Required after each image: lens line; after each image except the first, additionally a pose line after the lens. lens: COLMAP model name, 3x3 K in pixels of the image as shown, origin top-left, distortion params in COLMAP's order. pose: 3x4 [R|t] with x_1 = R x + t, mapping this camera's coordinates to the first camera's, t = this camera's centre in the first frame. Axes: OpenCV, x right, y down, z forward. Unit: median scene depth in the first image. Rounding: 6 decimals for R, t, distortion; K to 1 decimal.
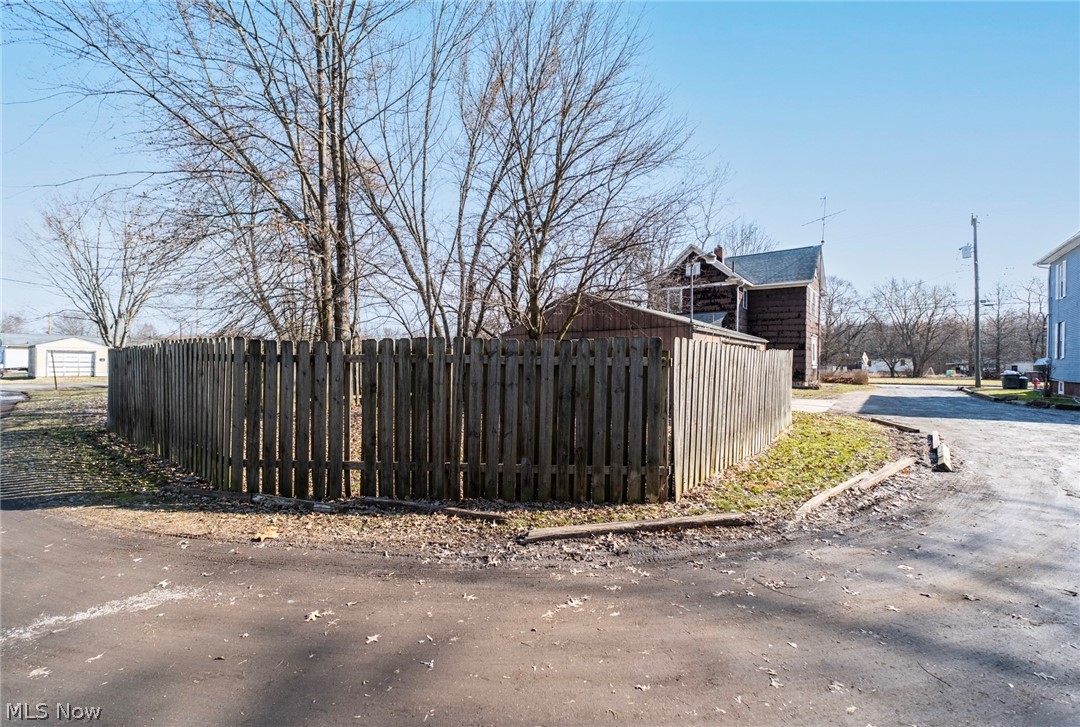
lens RADIAL K [[470.9, 0, 540.0], [0, 470.9, 363.5], [0, 0, 1]] dist [-0.000270, -0.000016]
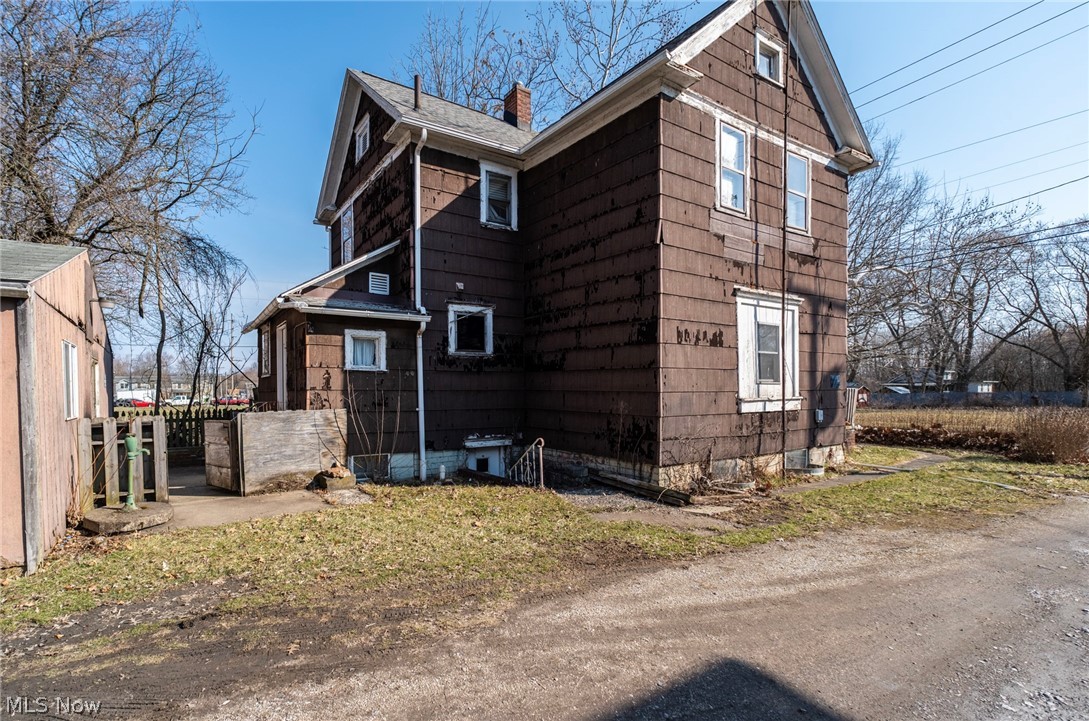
lens RADIAL K [[512.8, 0, 440.0], [0, 512.8, 397.8], [0, 0, 1]] dist [-0.003800, 0.000179]
pose [[0.920617, -0.012058, -0.390280, 0.549739], [0.015346, 0.999868, 0.005308, -0.002325], [0.390165, -0.010876, 0.920681, 0.678666]]
